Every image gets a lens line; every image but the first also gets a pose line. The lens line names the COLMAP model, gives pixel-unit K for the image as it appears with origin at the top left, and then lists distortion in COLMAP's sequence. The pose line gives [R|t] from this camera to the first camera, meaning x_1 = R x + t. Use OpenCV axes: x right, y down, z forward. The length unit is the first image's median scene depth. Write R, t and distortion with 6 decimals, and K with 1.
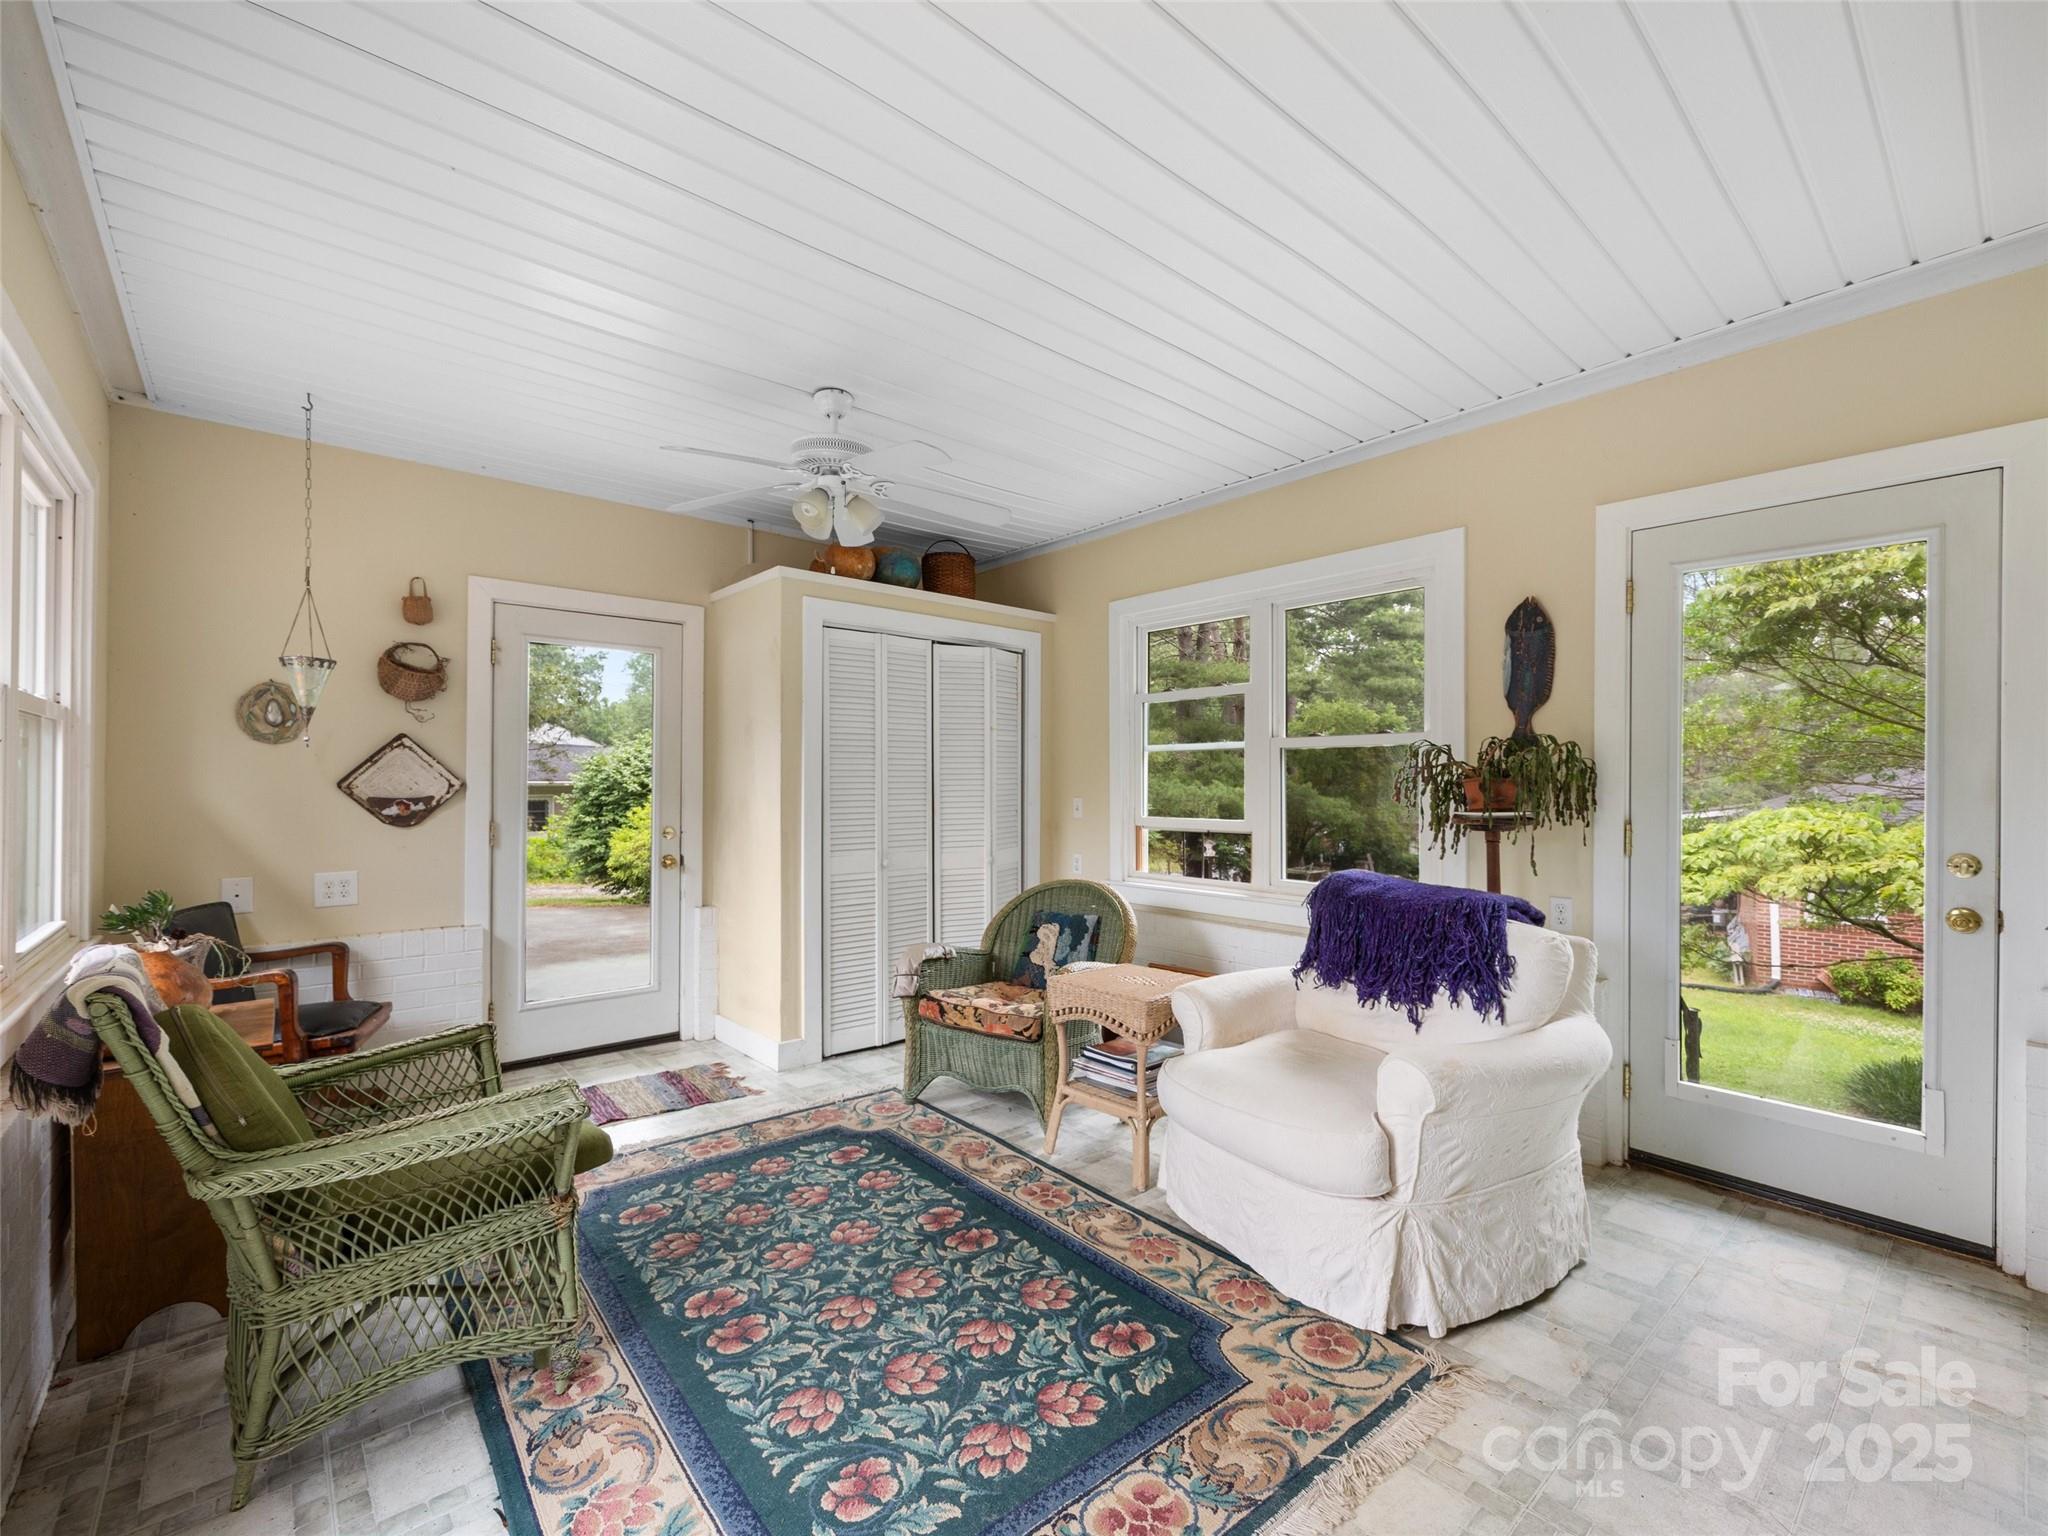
lens RADIAL K [[879.6, 0, 1032.0], [0, 879.6, 776.9], [0, 0, 1]] dist [0.001347, 0.000225]
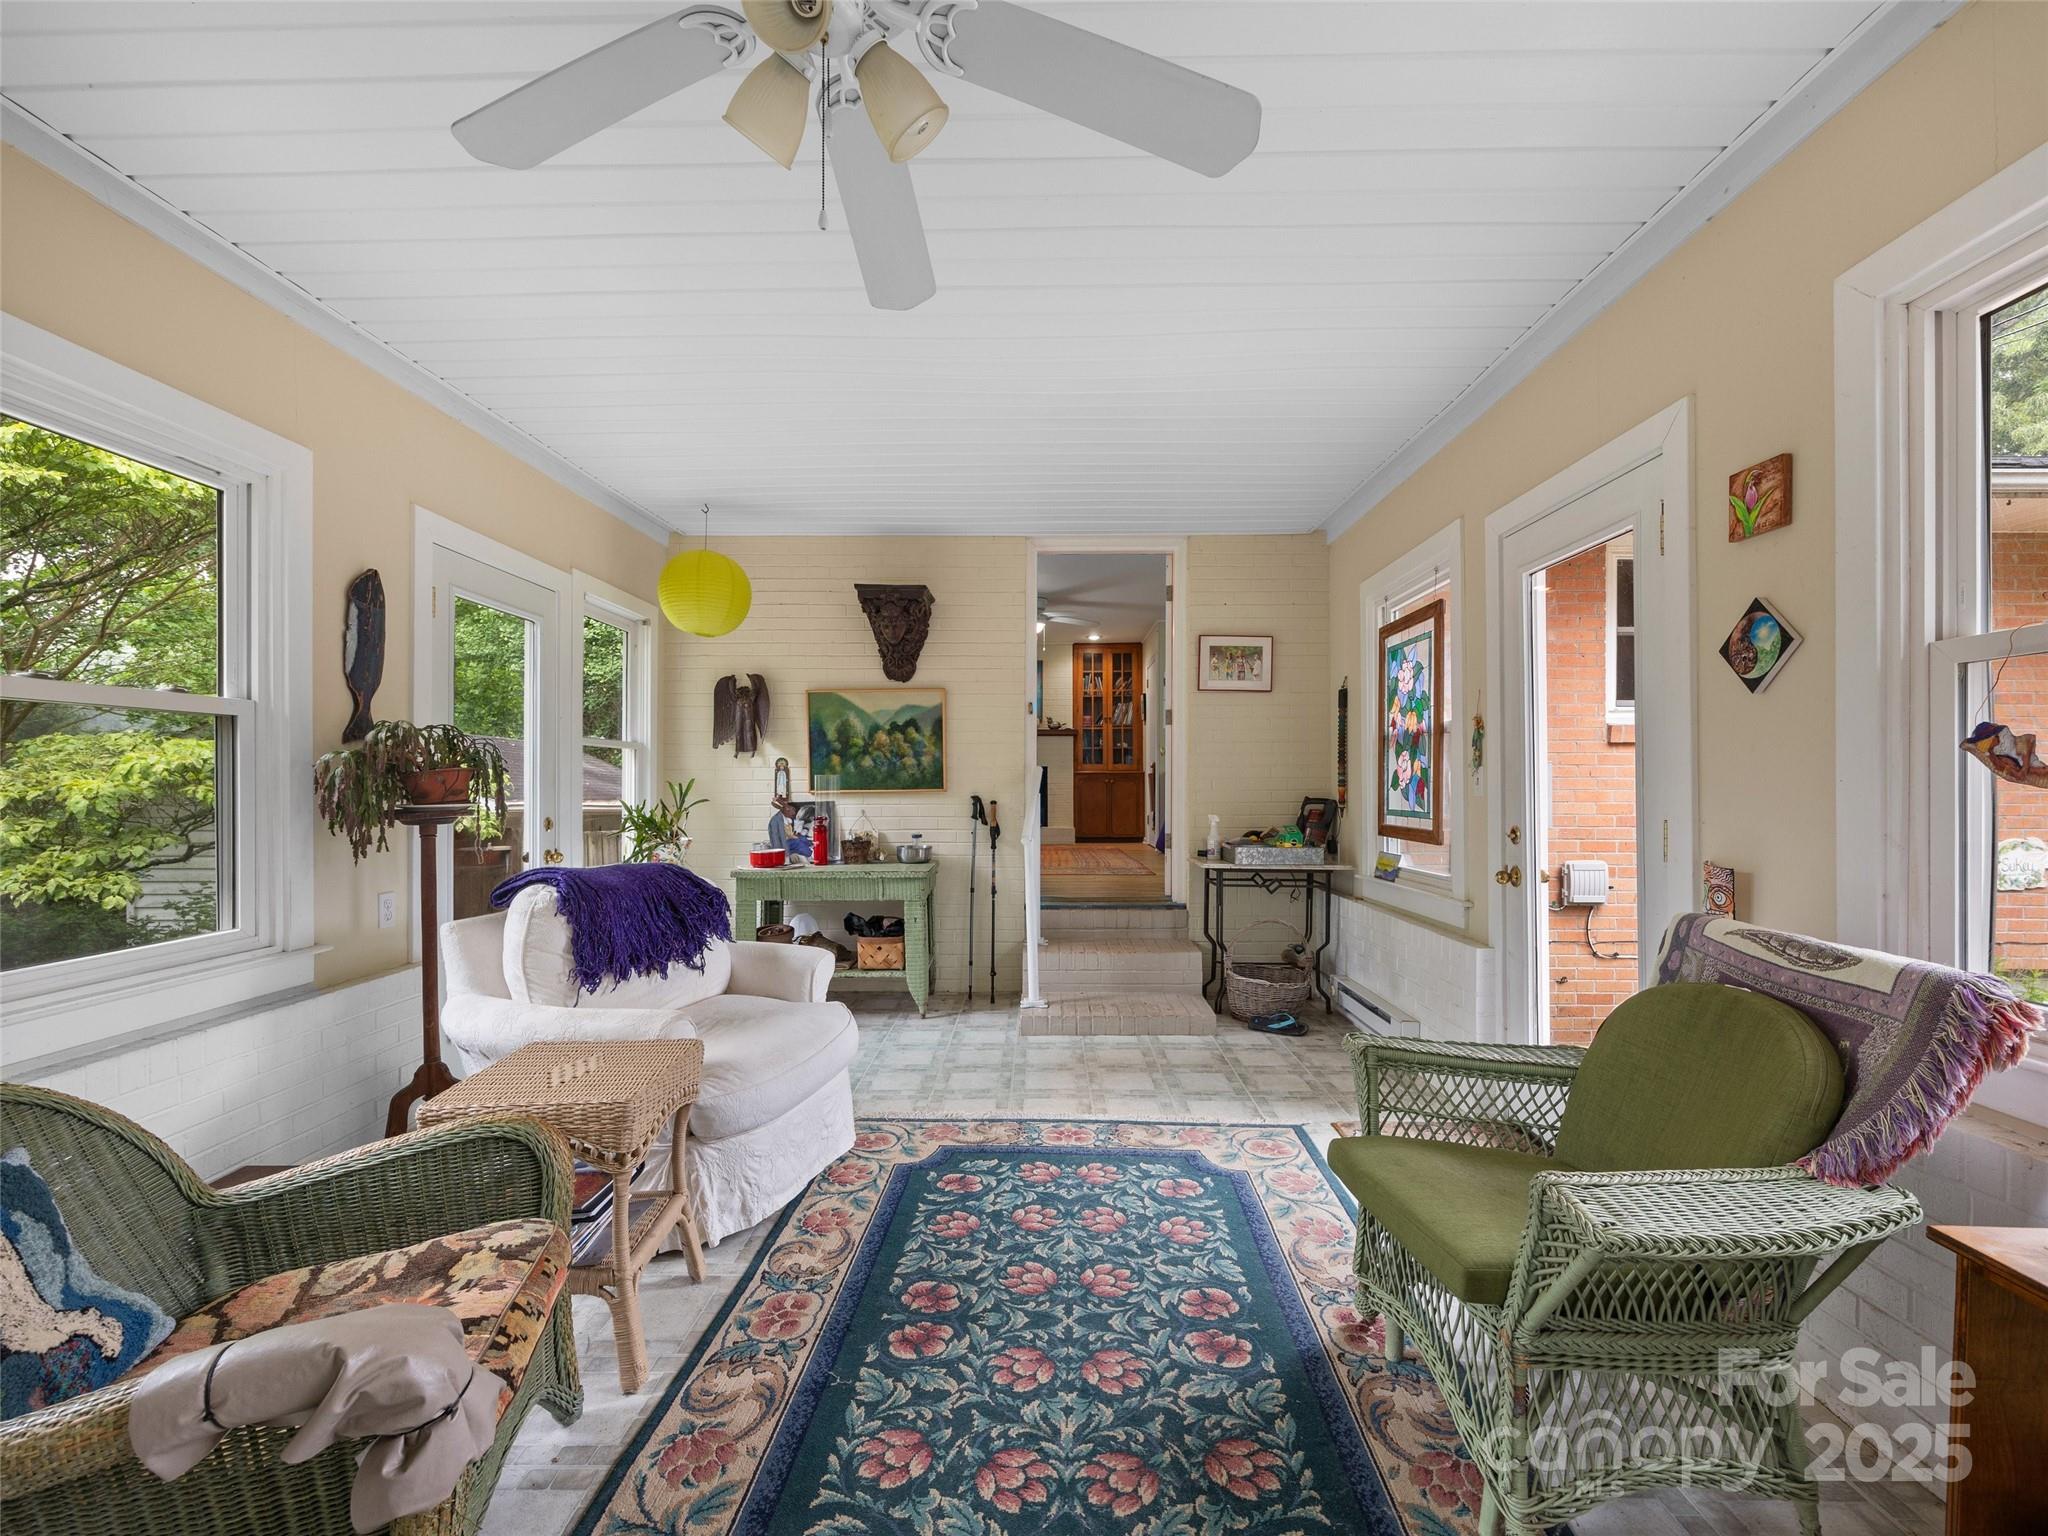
lens RADIAL K [[879.6, 0, 1032.0], [0, 879.6, 776.9], [0, 0, 1]] dist [0.001347, 0.000225]
pose [[-0.740992, 0.004198, 0.671501, -0.811978], [-0.002577, 0.999955, -0.009094, 0.026133], [-0.671509, -0.008469, -0.740948, 1.772438]]
